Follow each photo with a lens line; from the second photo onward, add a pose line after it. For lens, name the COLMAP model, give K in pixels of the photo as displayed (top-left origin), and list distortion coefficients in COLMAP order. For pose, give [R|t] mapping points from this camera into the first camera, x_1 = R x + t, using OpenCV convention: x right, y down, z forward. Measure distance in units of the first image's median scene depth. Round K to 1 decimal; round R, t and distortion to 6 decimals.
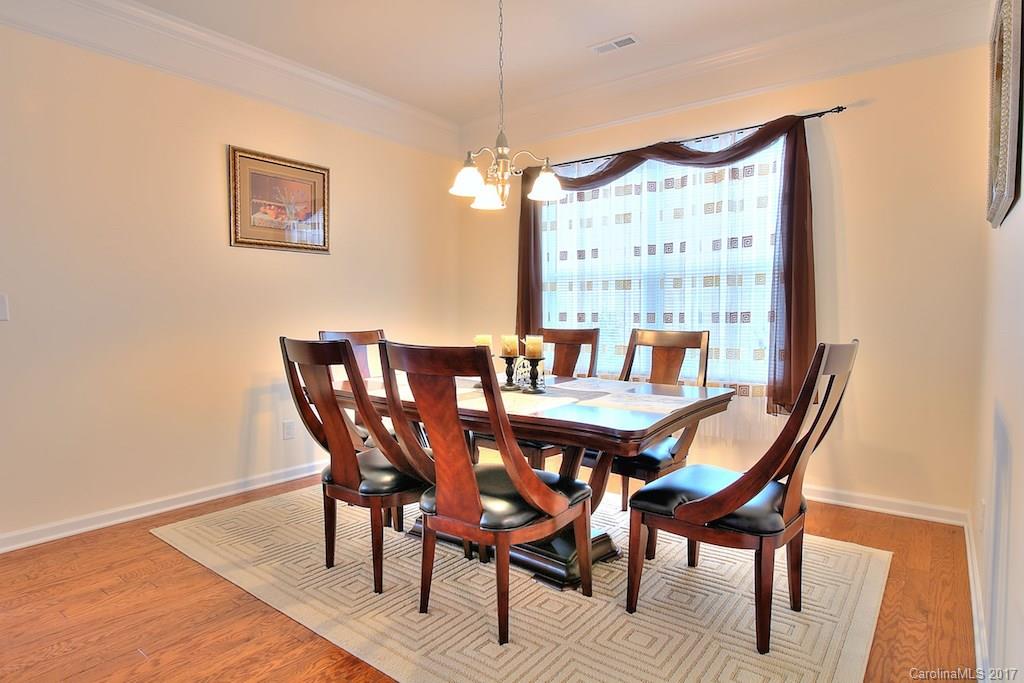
lens RADIAL K [[563.5, 0, 511.6], [0, 563.5, 342.0], [0, 0, 1]] dist [-0.004001, -0.000311]
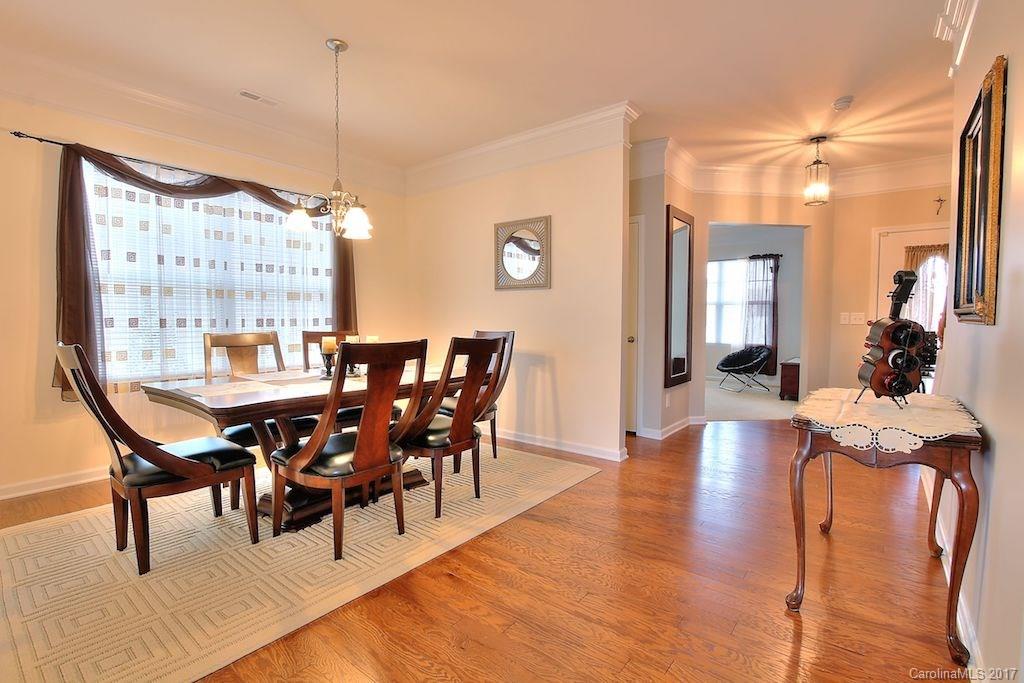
lens RADIAL K [[480.1, 0, 506.5], [0, 480.1, 343.2], [0, 0, 1]] dist [-0.004367, -0.000248]
pose [[0.029685, -0.051745, 0.998219, -0.804499], [0.048039, 0.997579, 0.050283, -0.025064], [-0.998404, 0.046461, 0.032099, 0.427974]]
